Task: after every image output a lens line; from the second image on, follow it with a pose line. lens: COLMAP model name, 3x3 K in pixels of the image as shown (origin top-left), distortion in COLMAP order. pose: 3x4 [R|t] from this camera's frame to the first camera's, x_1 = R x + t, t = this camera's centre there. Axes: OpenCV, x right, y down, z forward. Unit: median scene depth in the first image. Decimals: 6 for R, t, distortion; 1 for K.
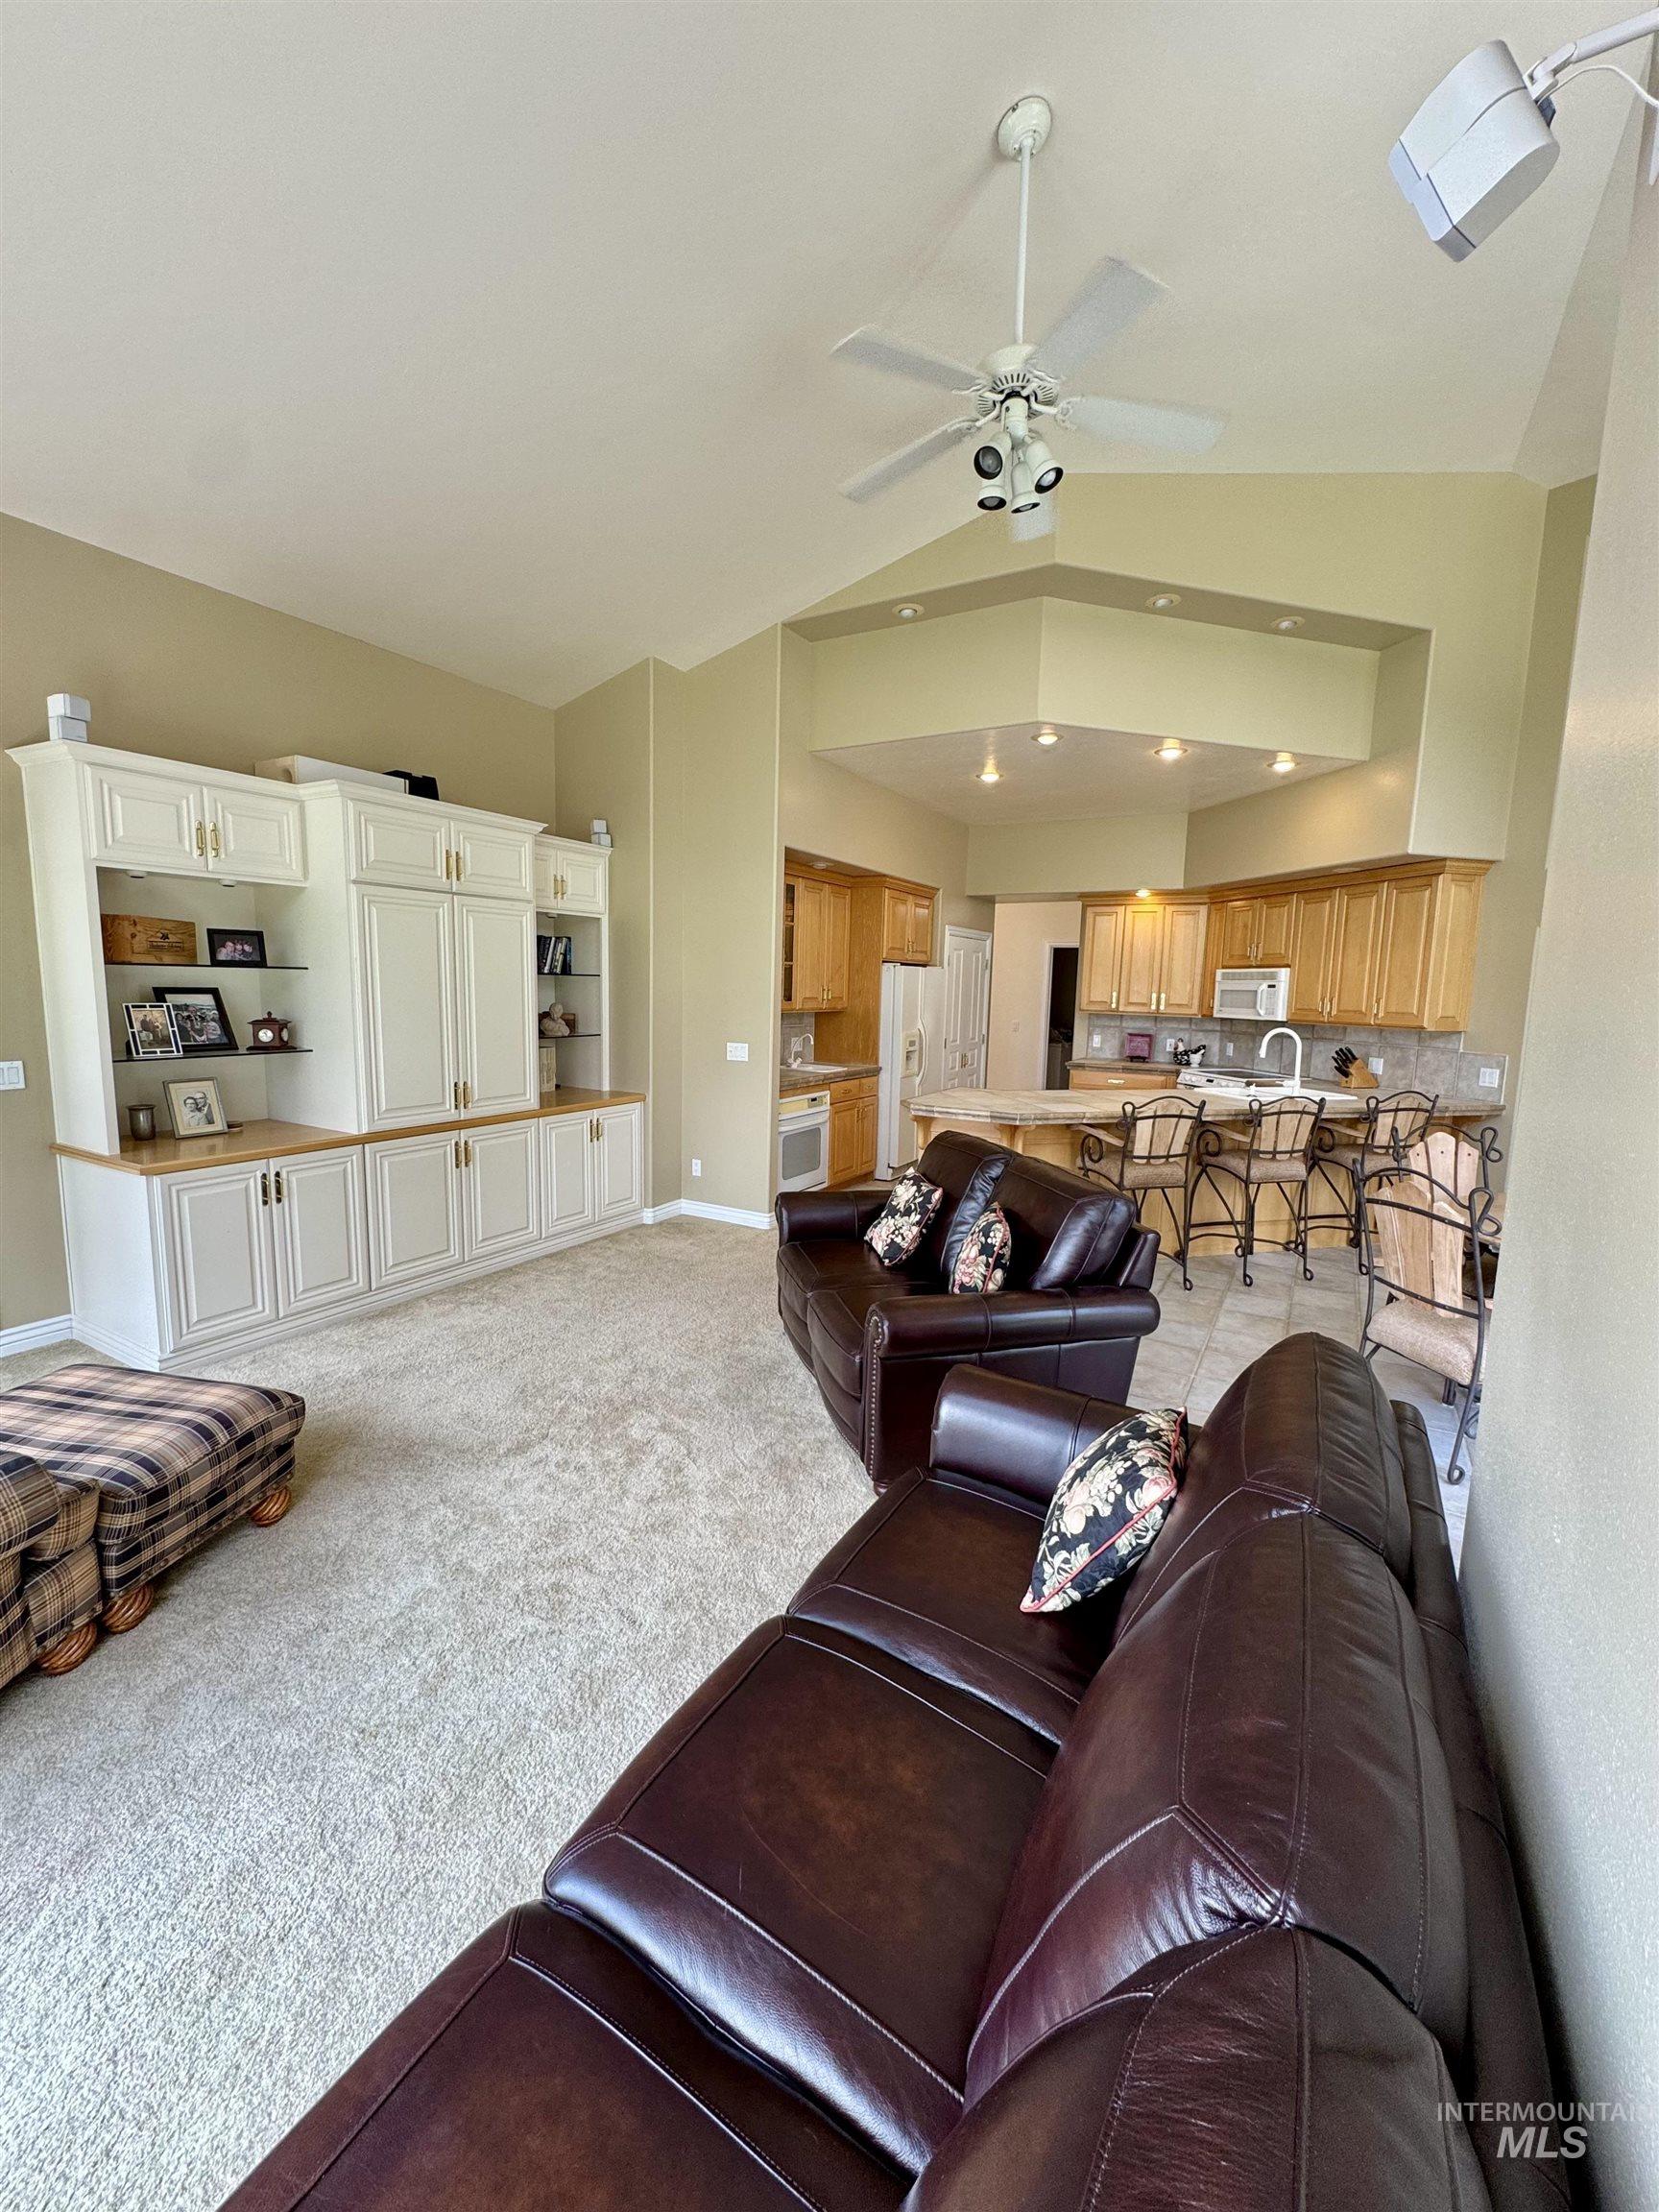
lens RADIAL K [[879.7, 0, 832.7], [0, 879.7, 1100.7], [0, 0, 1]] dist [-0.000522, -0.000301]
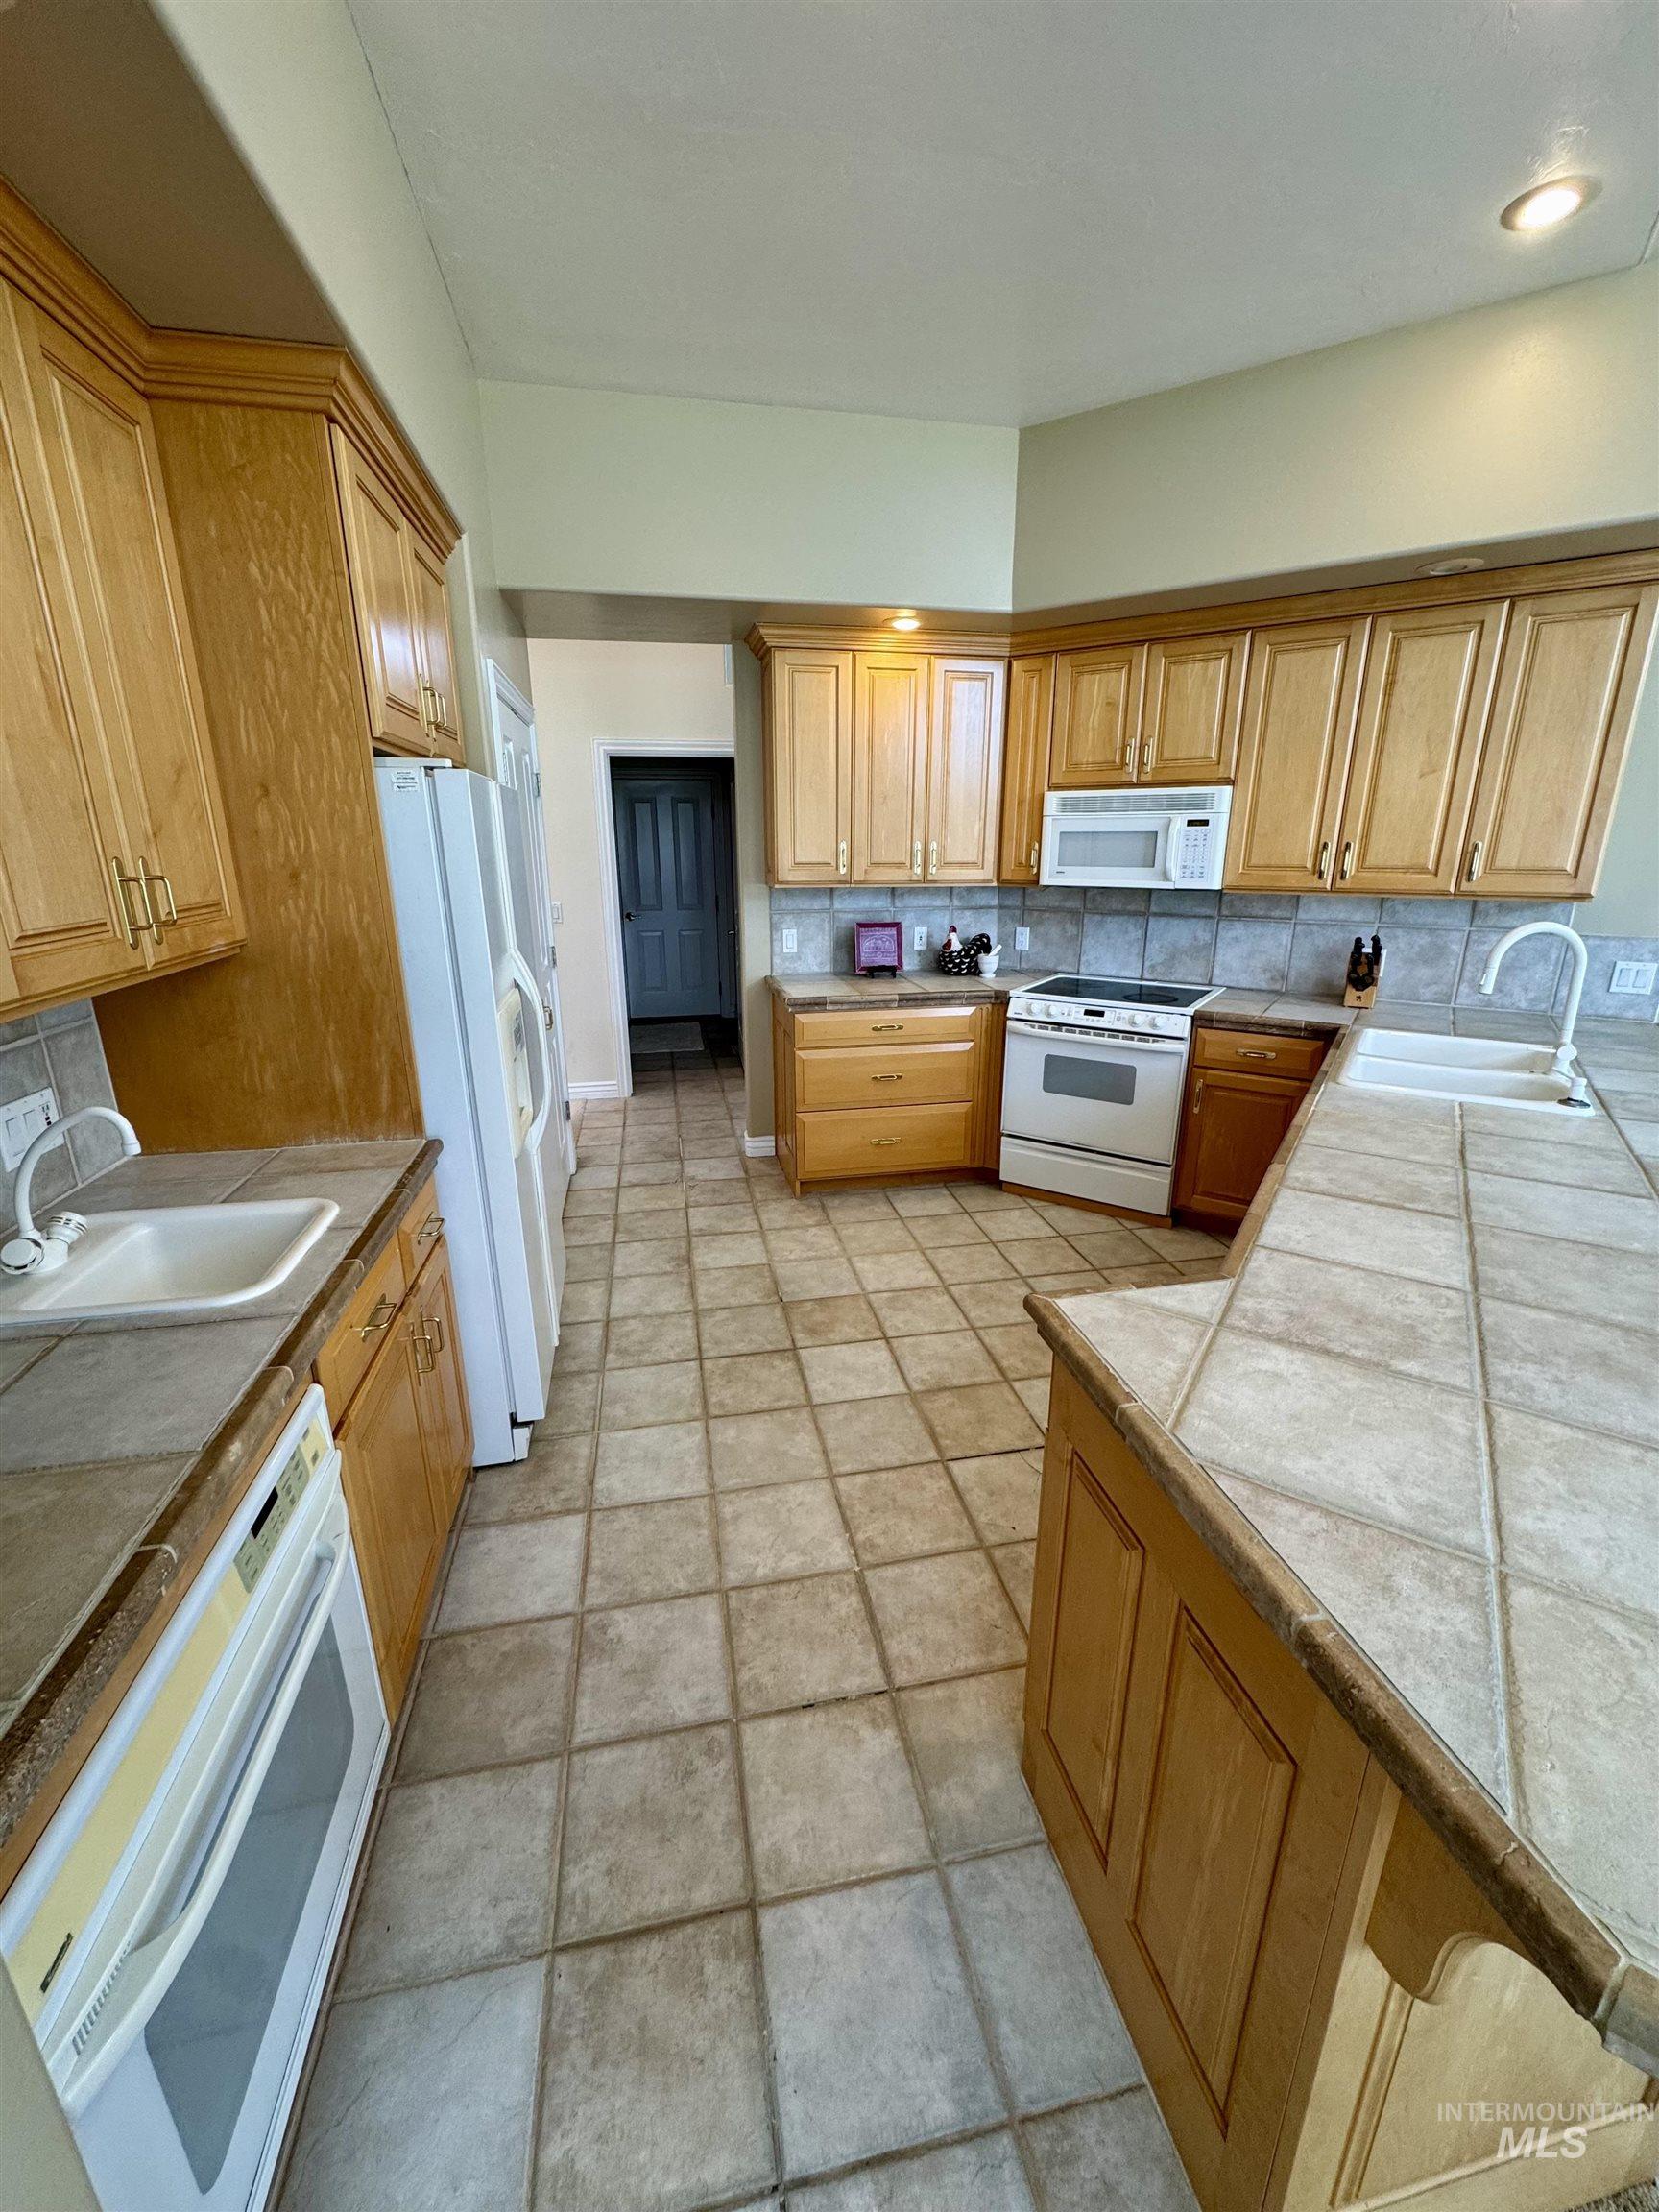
lens RADIAL K [[879.7, 0, 832.7], [0, 879.7, 1100.7], [0, 0, 1]] dist [-0.000522, -0.000301]
pose [[0.745452, -0.215313, 0.630826, -0.025694], [0.106149, 0.972661, 0.206552, -0.090193], [-0.658053, -0.087013, 0.747927, 0.662333]]
